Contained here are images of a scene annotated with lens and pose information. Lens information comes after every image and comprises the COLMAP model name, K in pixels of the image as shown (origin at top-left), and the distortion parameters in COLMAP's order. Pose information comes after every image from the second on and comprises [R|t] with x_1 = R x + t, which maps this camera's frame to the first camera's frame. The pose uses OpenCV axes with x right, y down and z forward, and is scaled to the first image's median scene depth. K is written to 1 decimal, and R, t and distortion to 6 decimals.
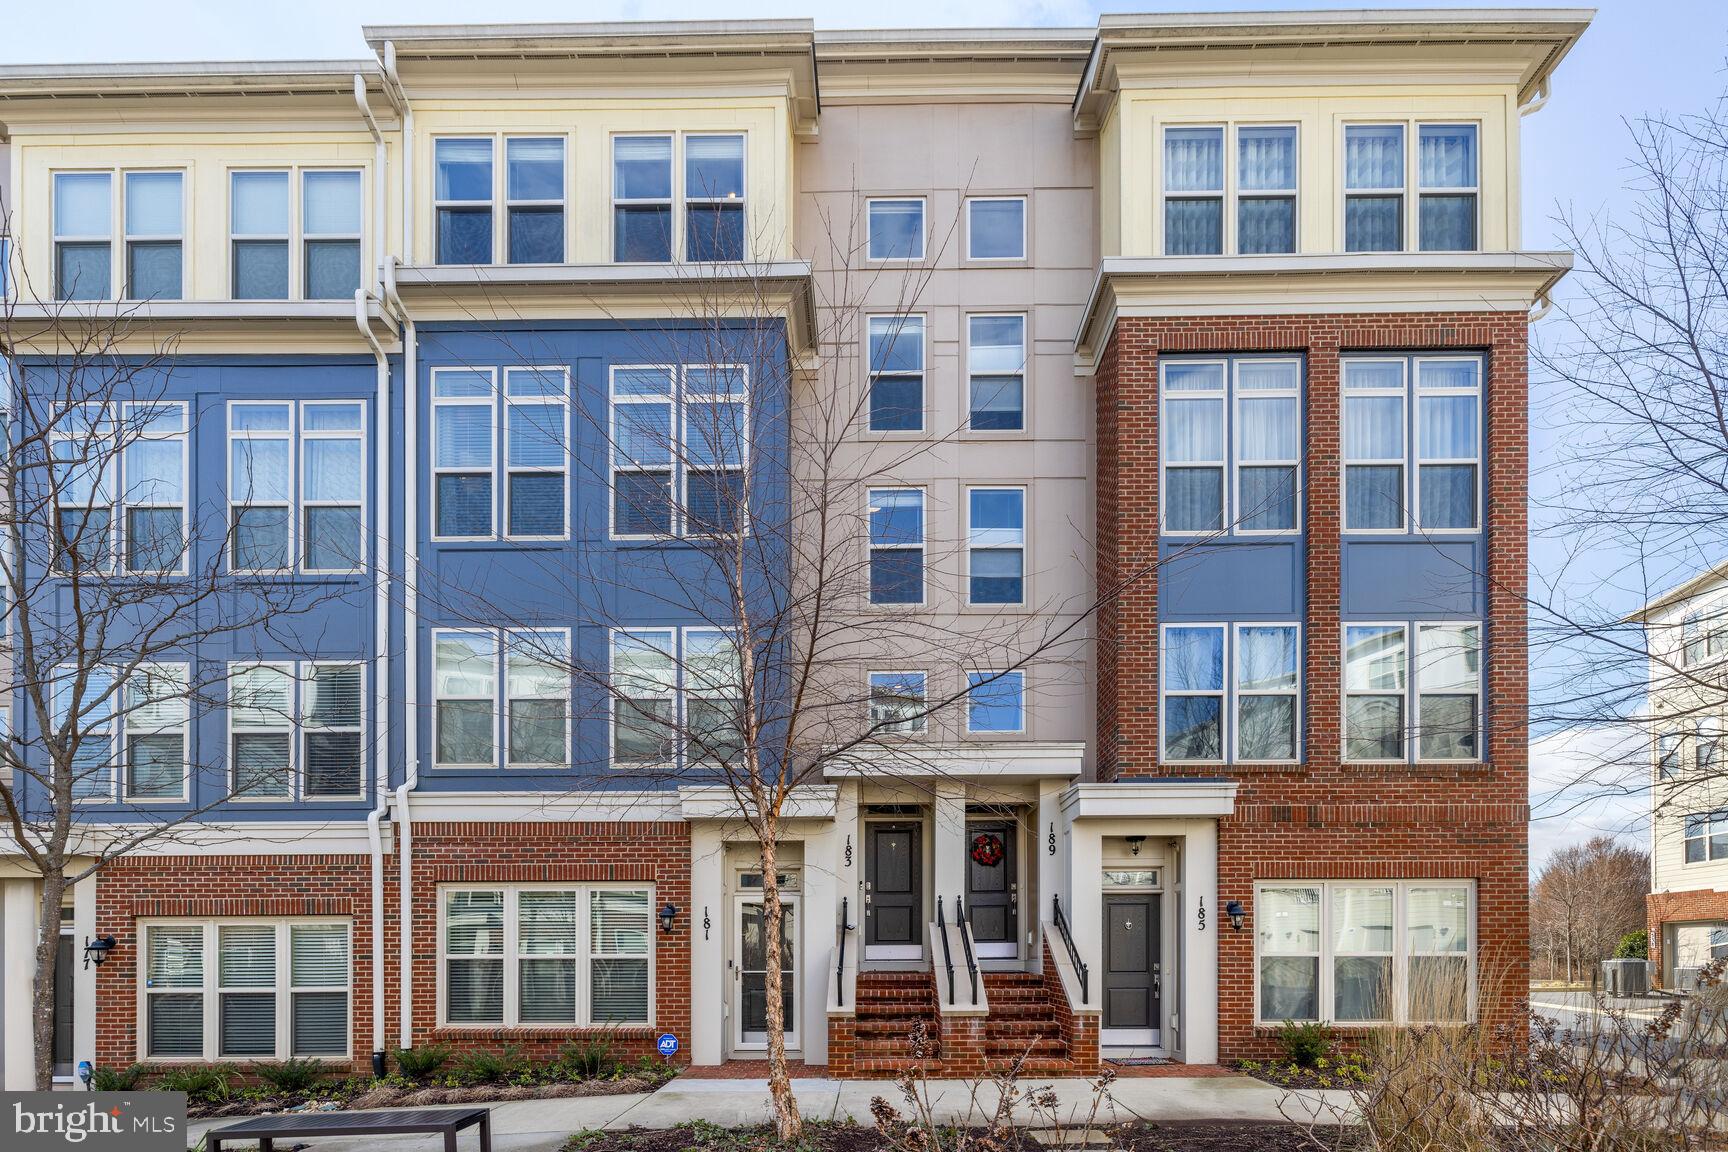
lens RADIAL K [[940.8, 0, 864.1], [0, 940.8, 550.3], [0, 0, 1]] dist [0.001744, 0.001093]
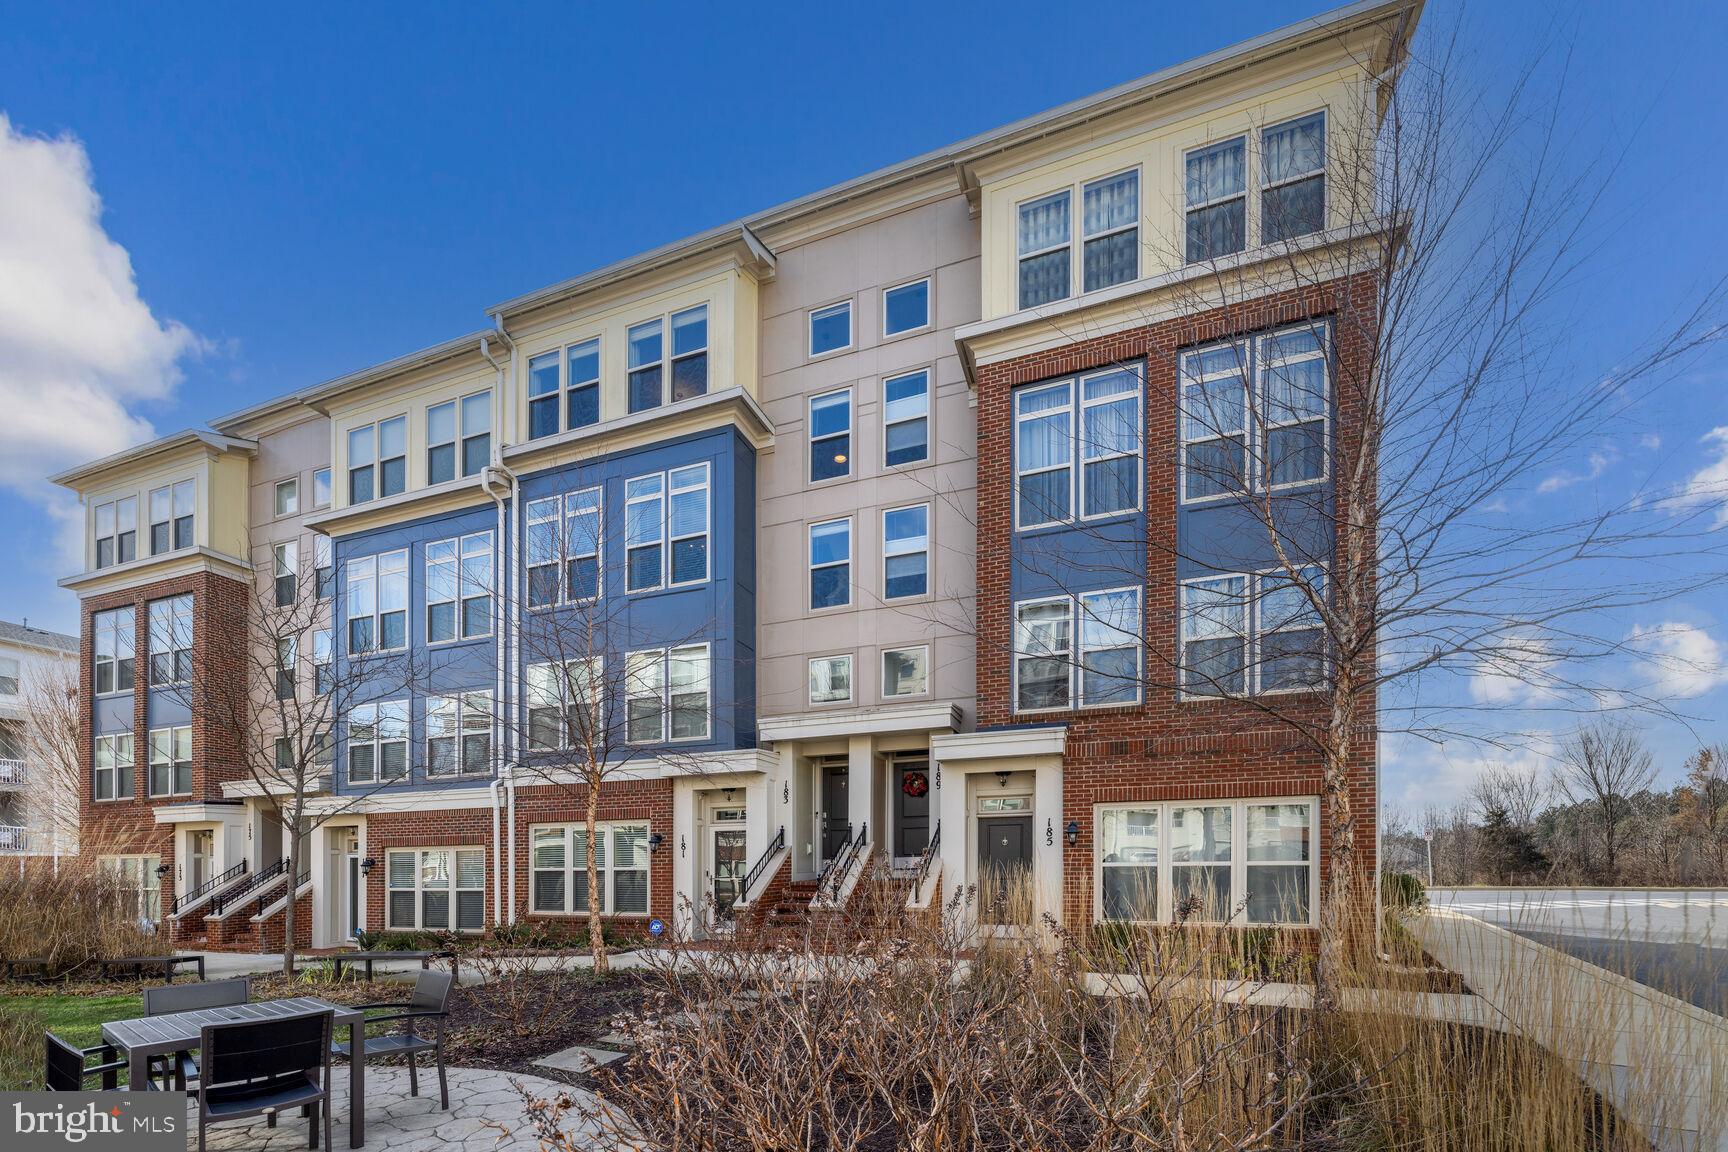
lens RADIAL K [[736.0, 0, 863.0], [0, 736.0, 527.4], [0, 0, 1]] dist [0.002556, 0.000535]
pose [[0.931846, -0.155727, -0.327737, 0.492676], [0.148026, 0.987795, -0.048480, -0.004441], [0.331286, -0.003338, 0.943524, -0.007288]]
